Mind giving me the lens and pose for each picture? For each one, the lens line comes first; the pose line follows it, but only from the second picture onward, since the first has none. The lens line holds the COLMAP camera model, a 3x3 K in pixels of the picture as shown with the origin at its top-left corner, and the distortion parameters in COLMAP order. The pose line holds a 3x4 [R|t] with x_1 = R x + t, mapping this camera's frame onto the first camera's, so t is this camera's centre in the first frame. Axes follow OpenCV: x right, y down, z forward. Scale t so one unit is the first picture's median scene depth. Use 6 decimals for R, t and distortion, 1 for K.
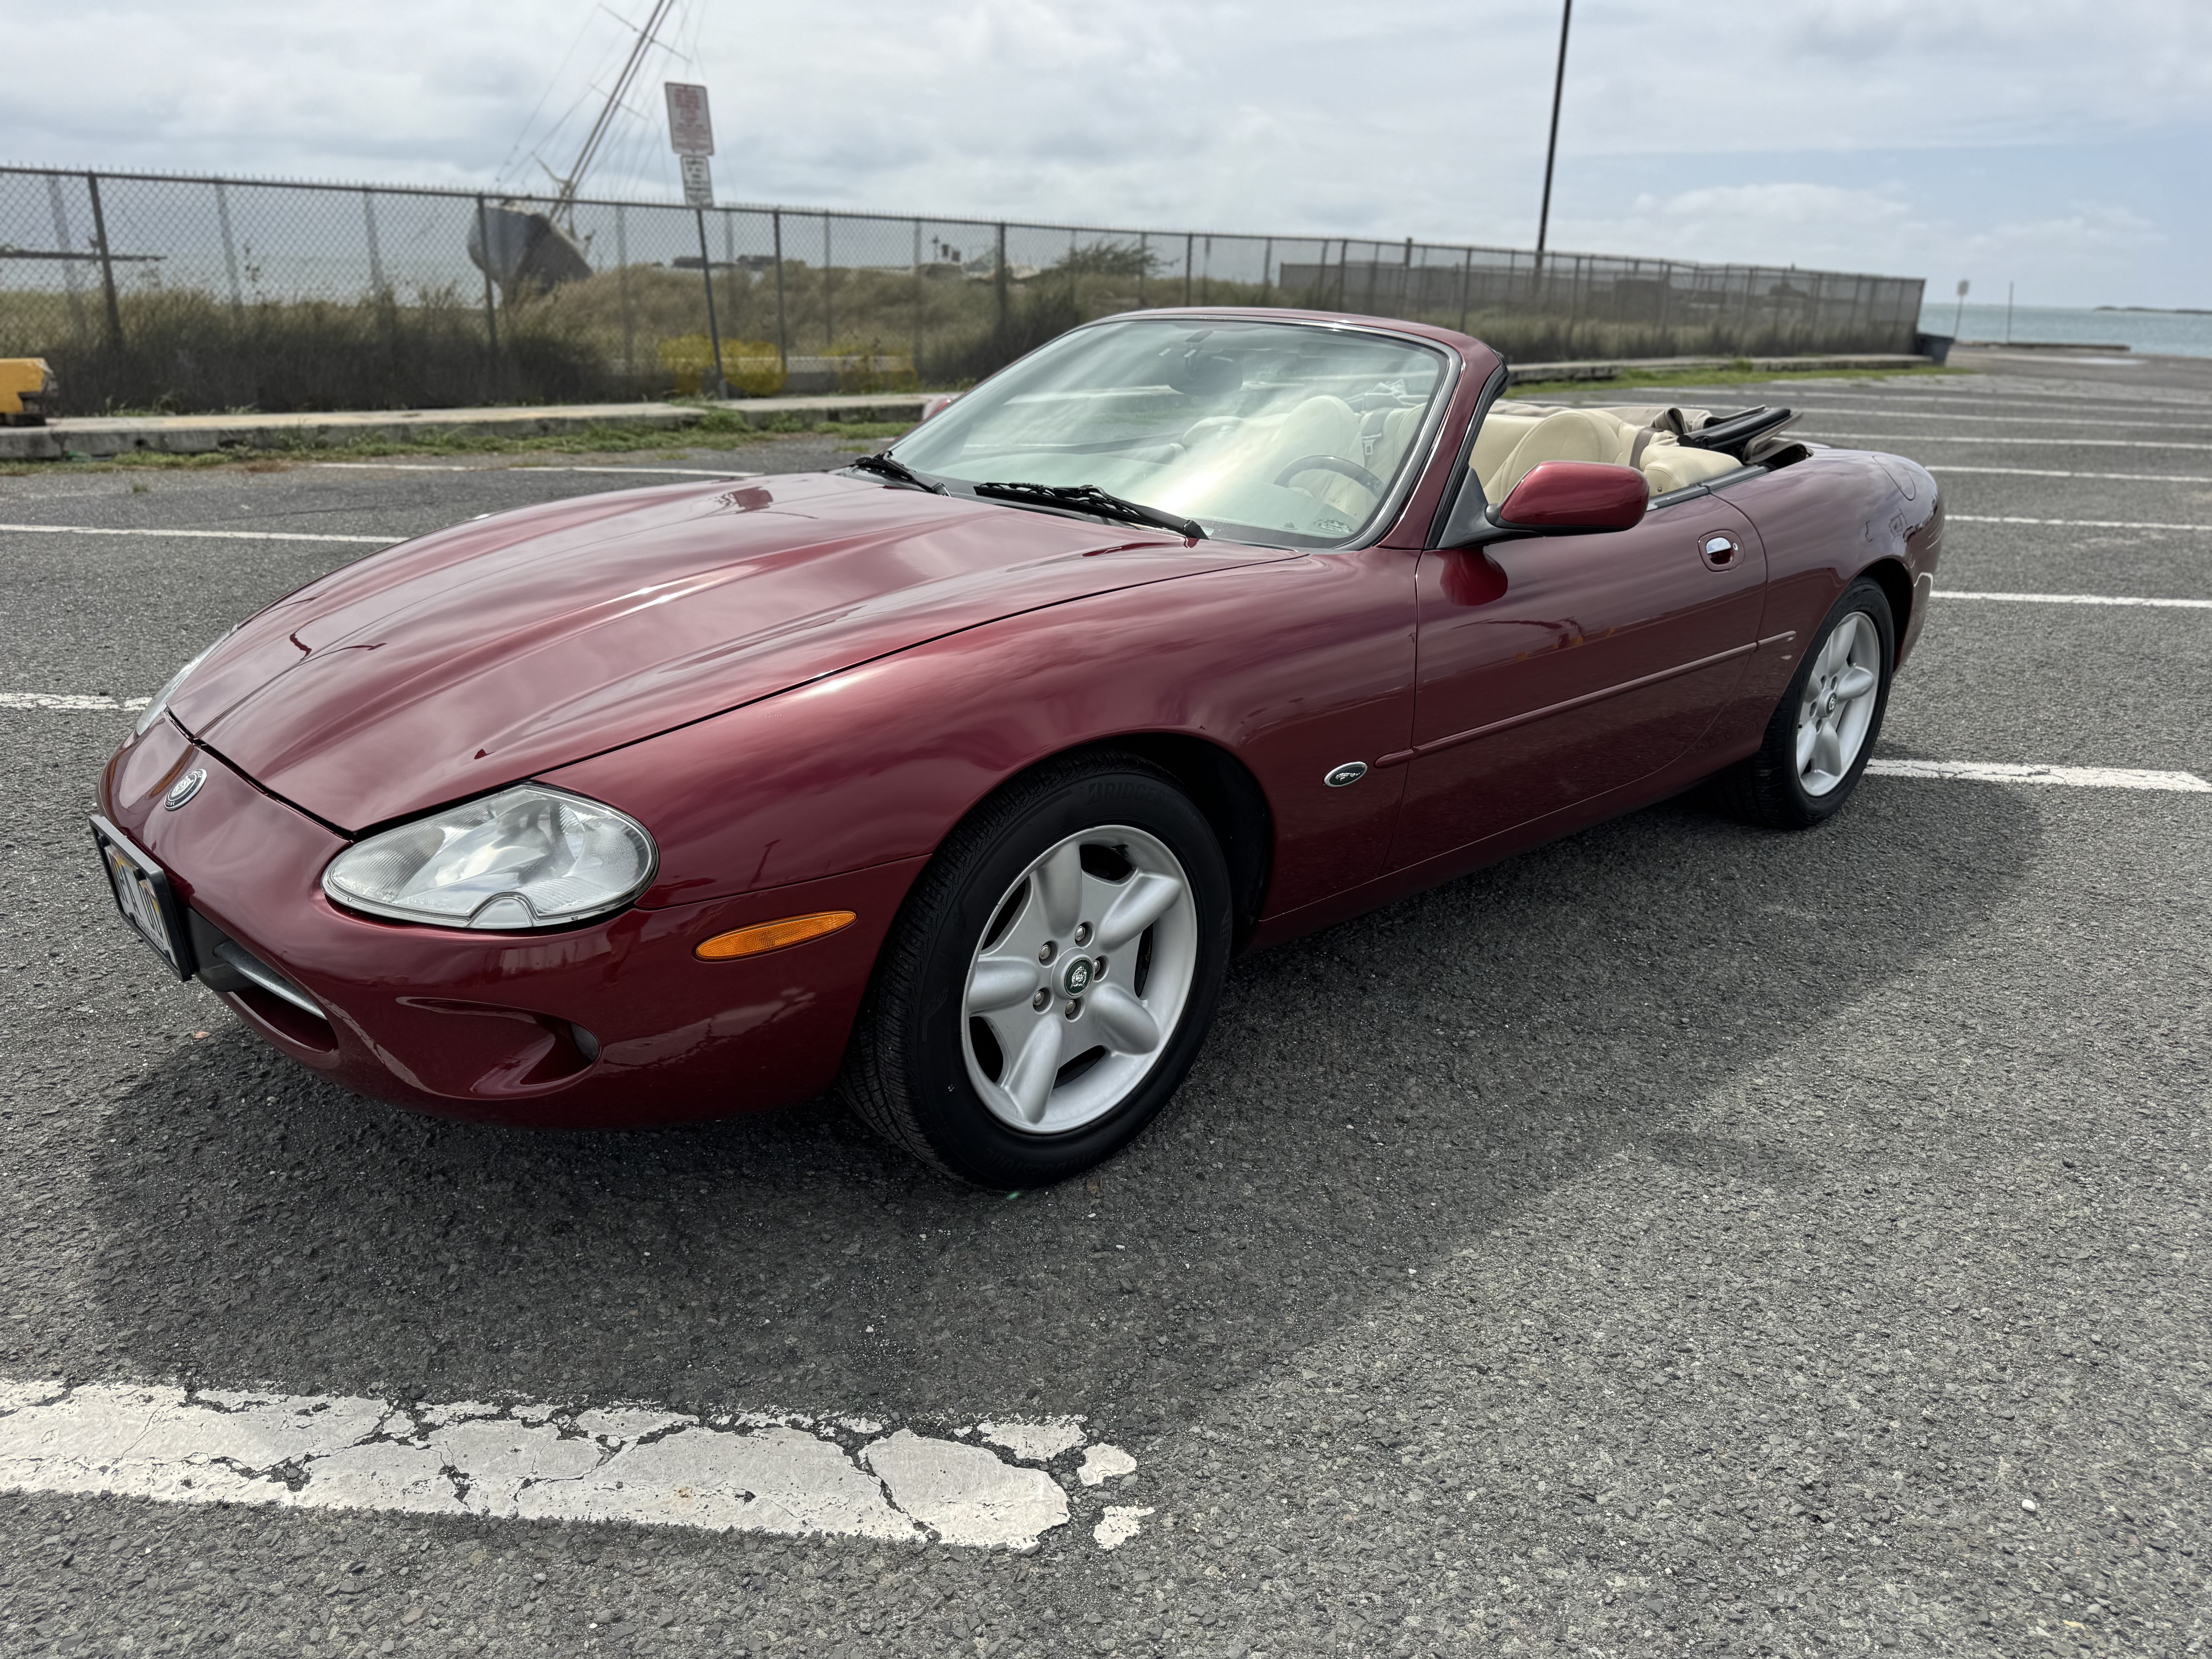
lens RADIAL K [[1606.7, 0, 1106.0], [0, 1606.7, 829.5], [0, 0, 1]] dist [-0.003084, -0.004695]
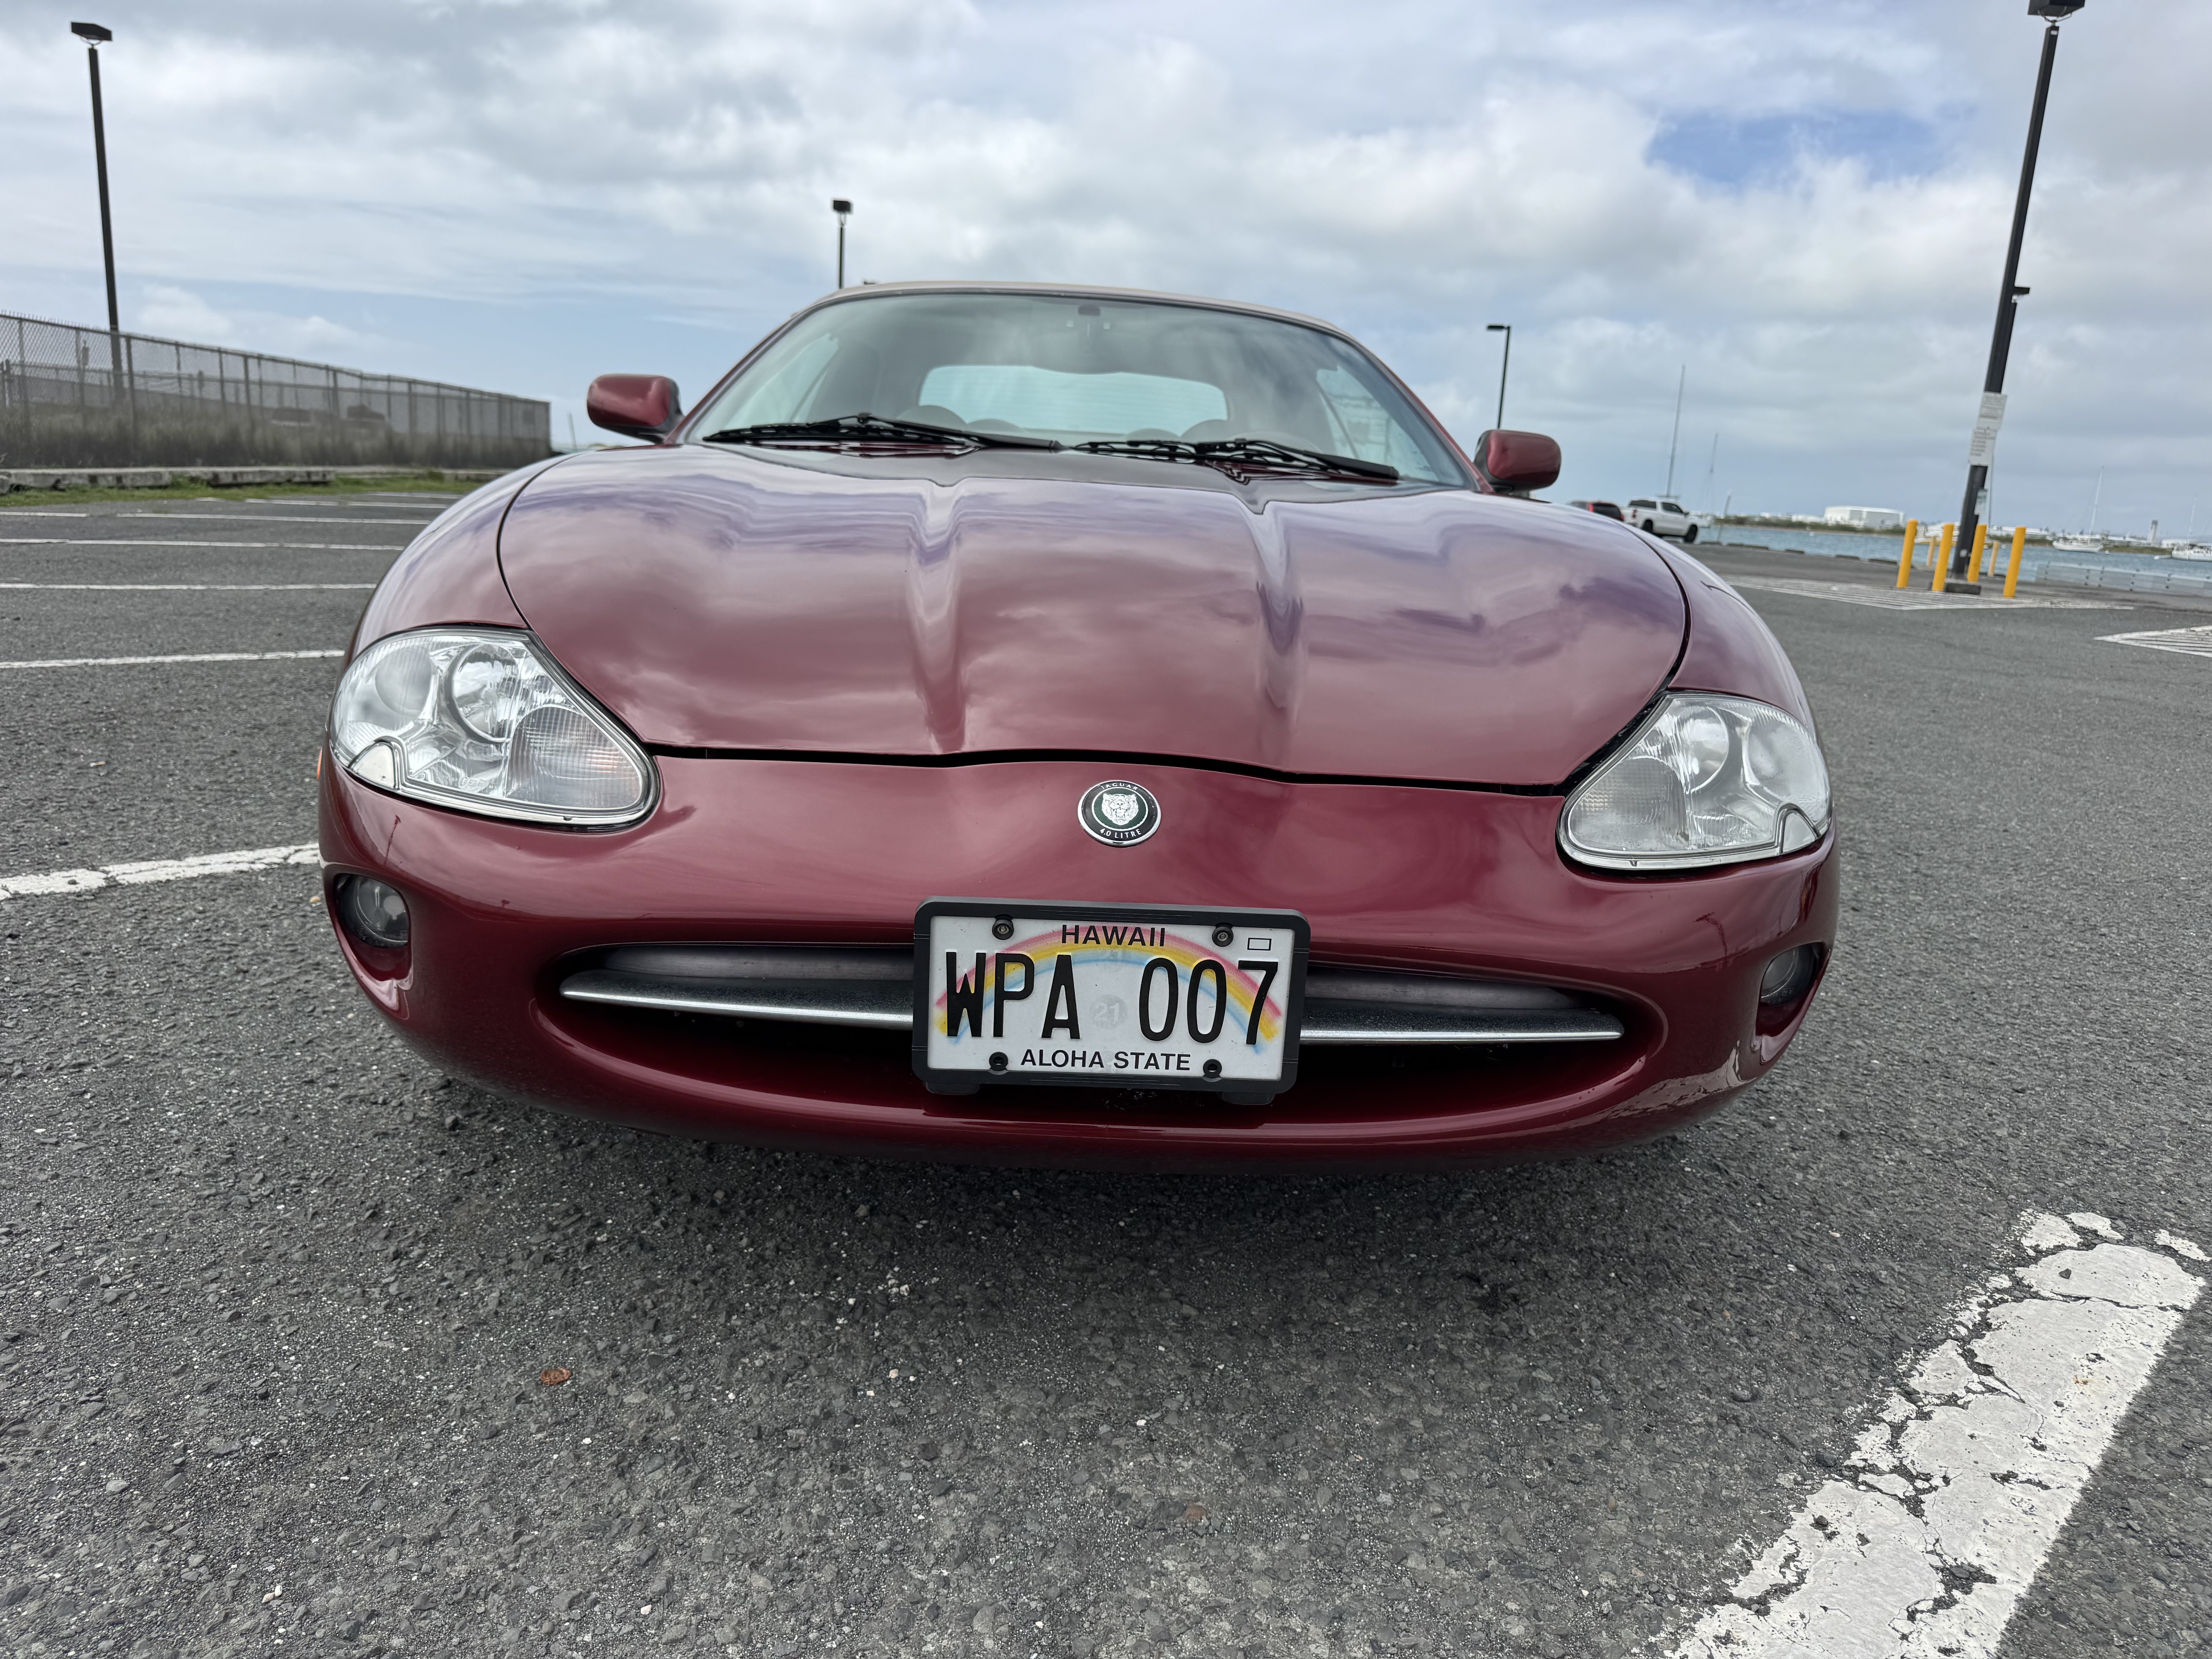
lens RADIAL K [[1606.7, 0, 1106.0], [0, 1606.7, 829.5], [0, 0, 1]] dist [-0.003084, -0.004695]
pose [[0.649839, -0.147141, 0.745693, -1.207106], [0.204890, 0.978677, 0.014561, -0.030329], [-0.731935, 0.143323, 0.666130, 0.703145]]
